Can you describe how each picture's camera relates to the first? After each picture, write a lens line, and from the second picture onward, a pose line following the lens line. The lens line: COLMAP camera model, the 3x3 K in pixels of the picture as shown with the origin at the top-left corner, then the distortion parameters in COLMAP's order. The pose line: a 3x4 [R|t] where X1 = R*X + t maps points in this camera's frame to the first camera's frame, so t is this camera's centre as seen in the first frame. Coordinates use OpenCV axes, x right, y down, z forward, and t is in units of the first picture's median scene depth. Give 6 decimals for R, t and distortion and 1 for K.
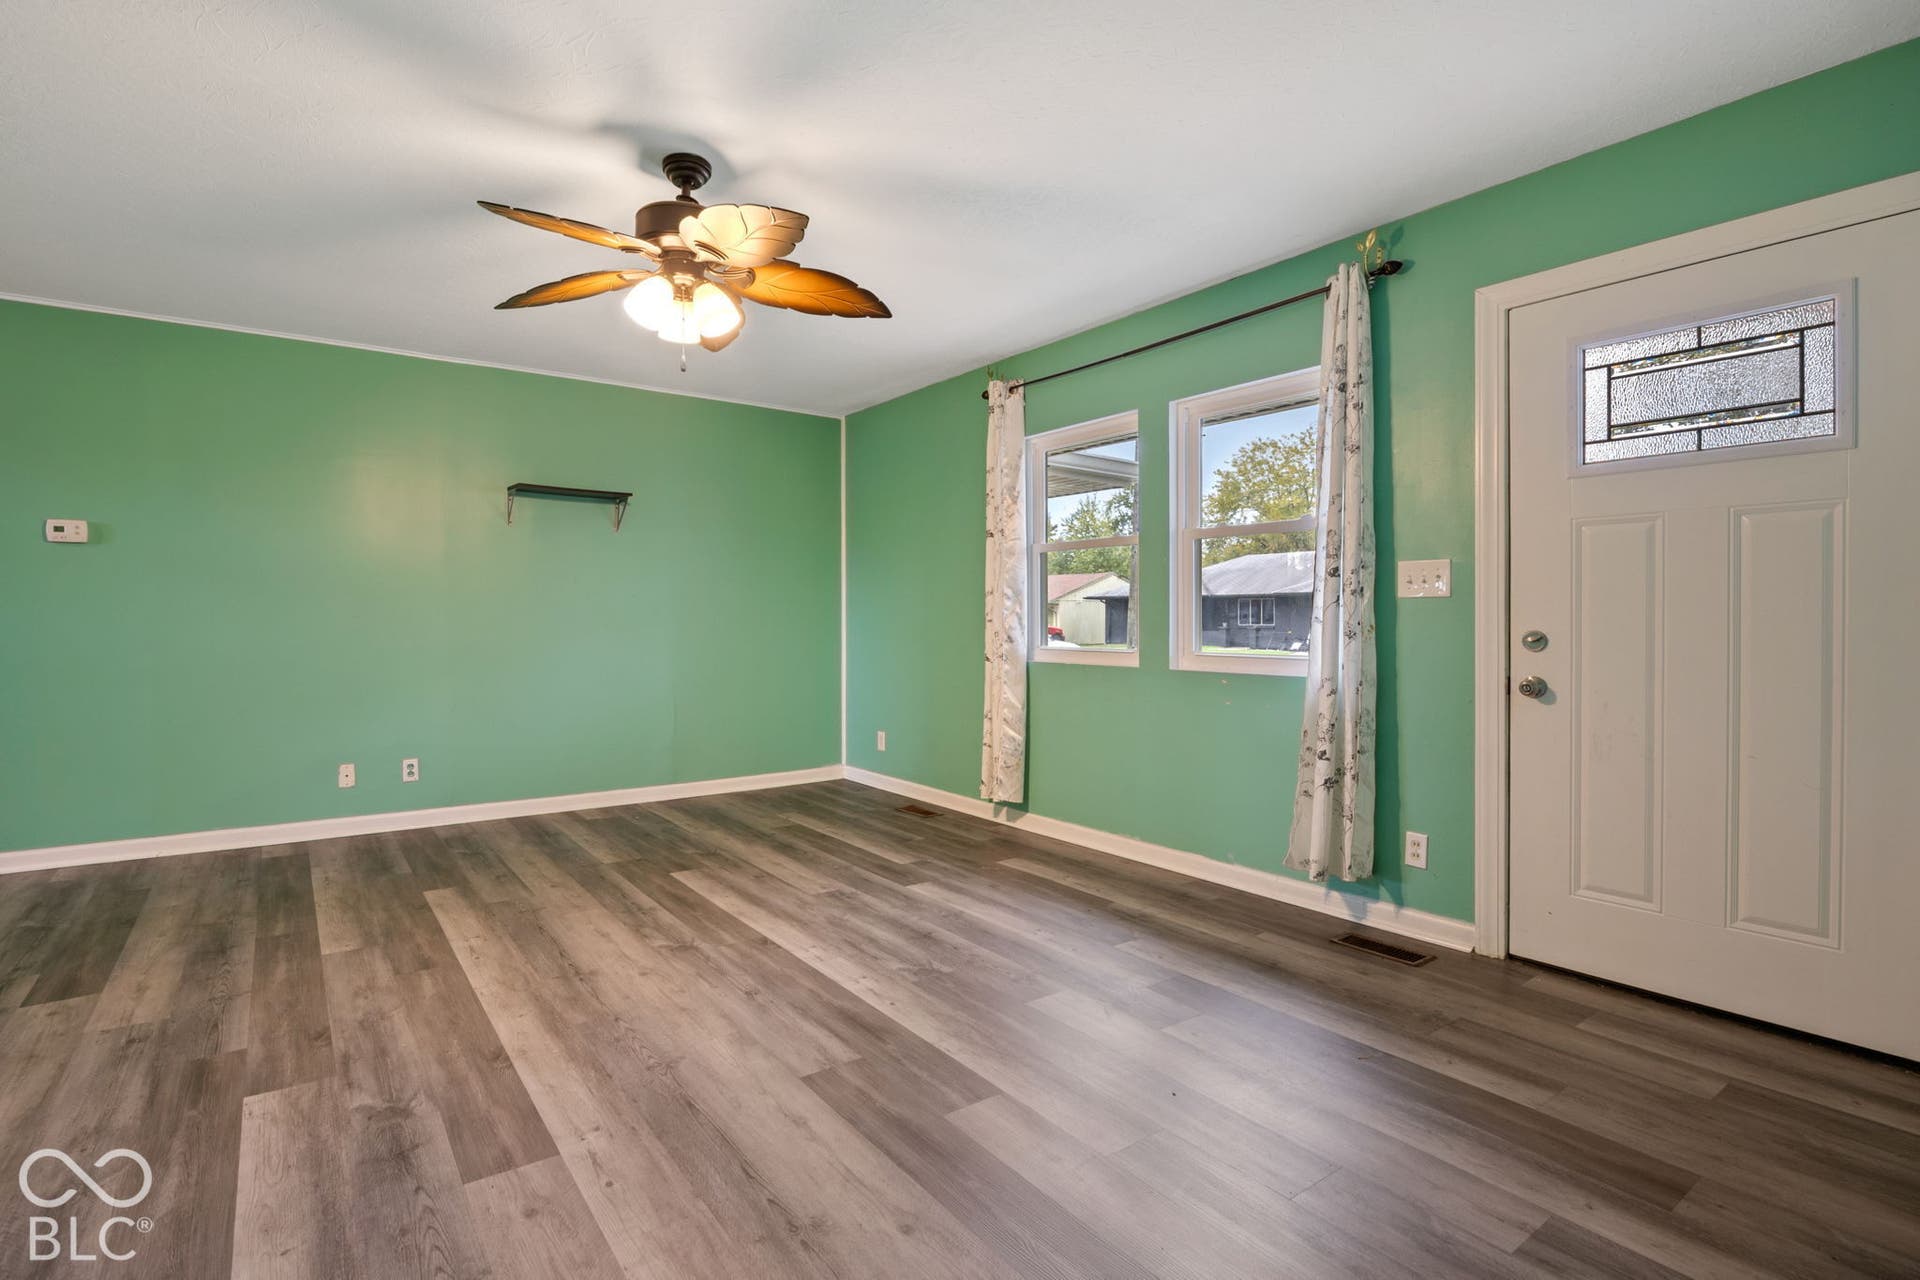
lens RADIAL K [[915.0, 0, 960.0], [0, 915.0, 640.0], [0, 0, 1]] dist [-0.002218, 0.000416]
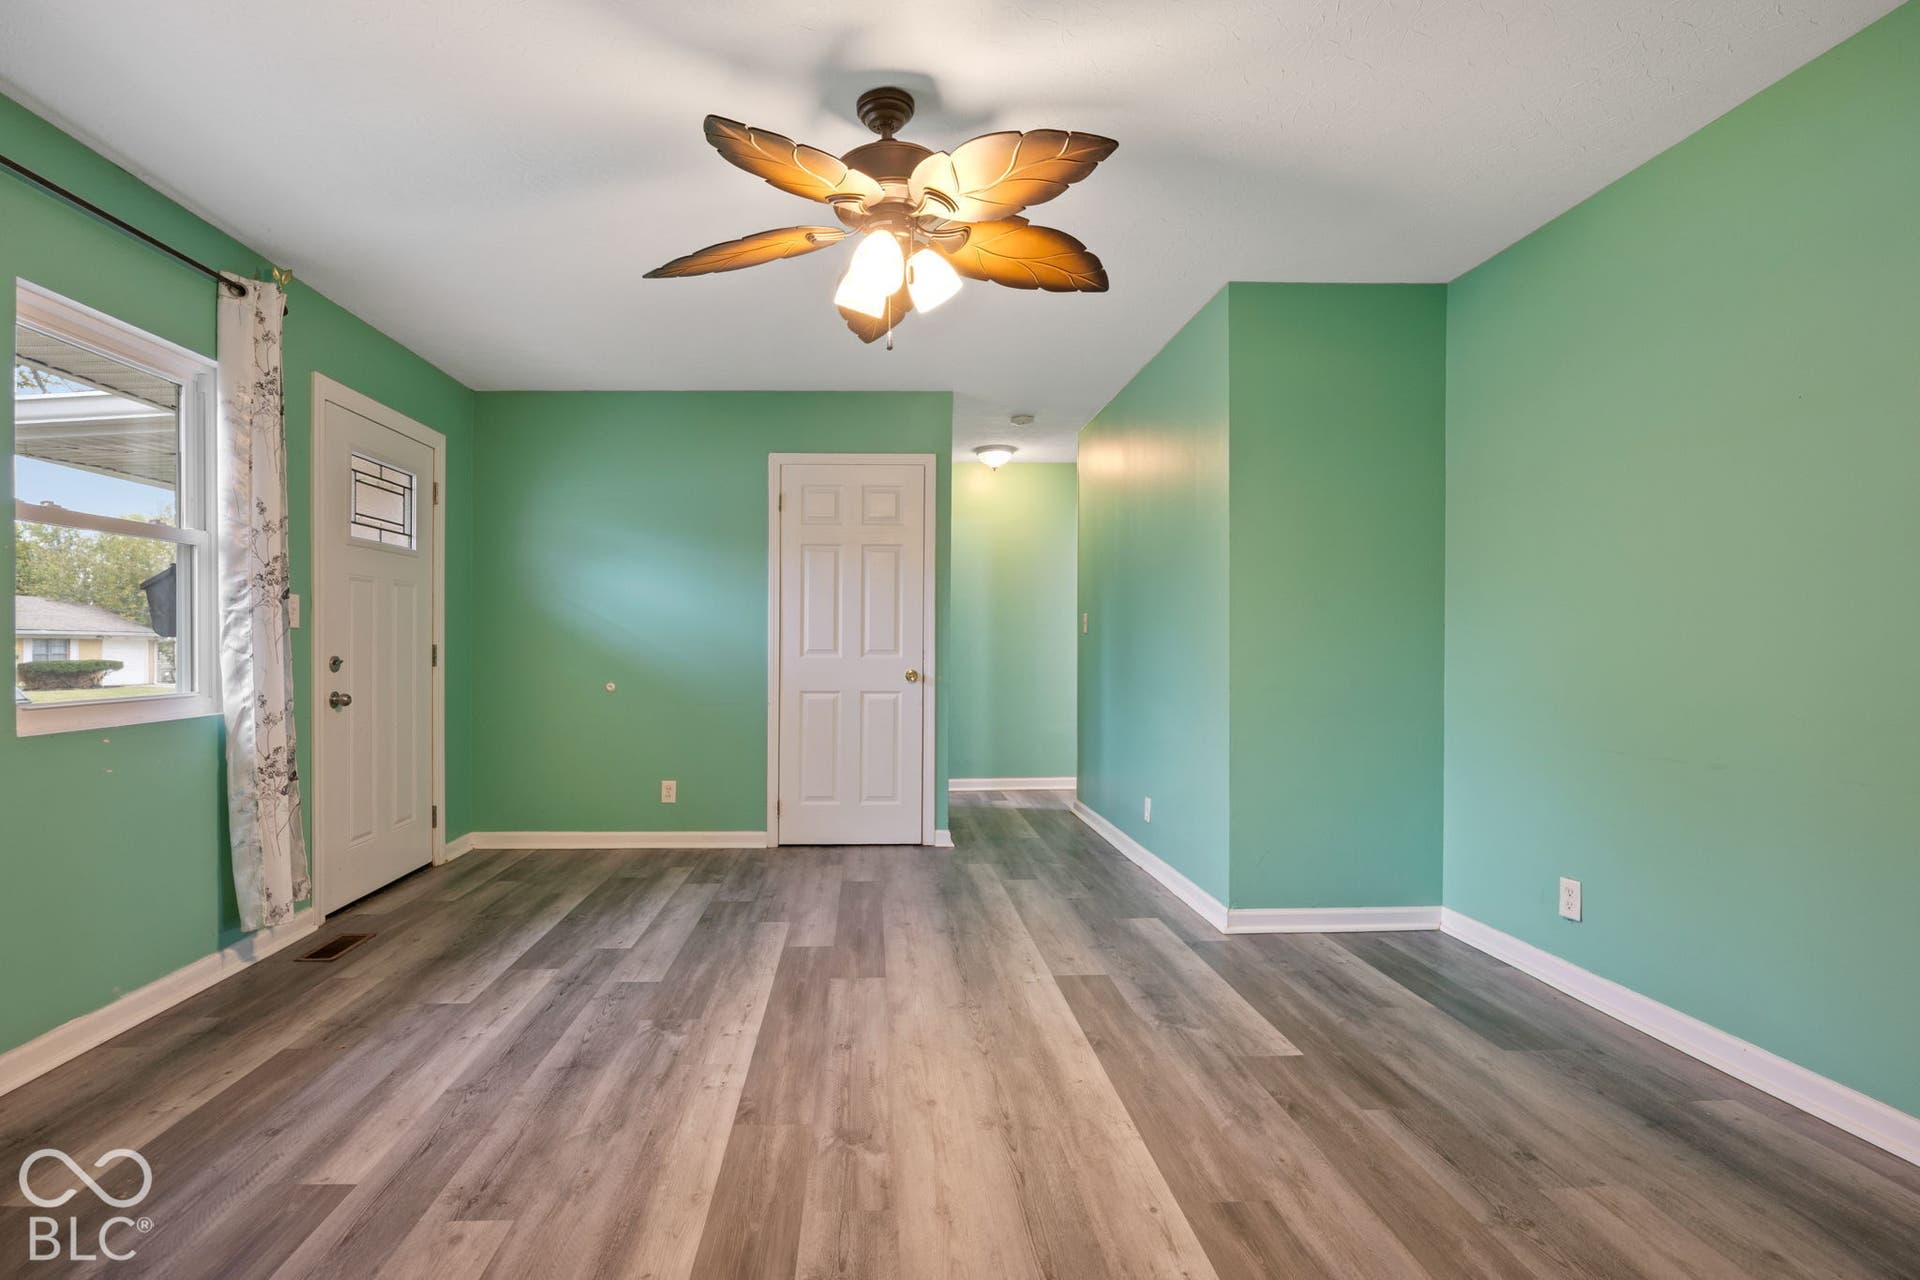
lens RADIAL K [[915.0, 0, 960.0], [0, 915.0, 640.0], [0, 0, 1]] dist [-0.002218, 0.000416]
pose [[-0.846987, 0.005586, 0.531584, -0.770816], [0.017517, 0.999695, 0.017406, -0.024695], [-0.531325, 0.024055, -0.846827, 1.623044]]
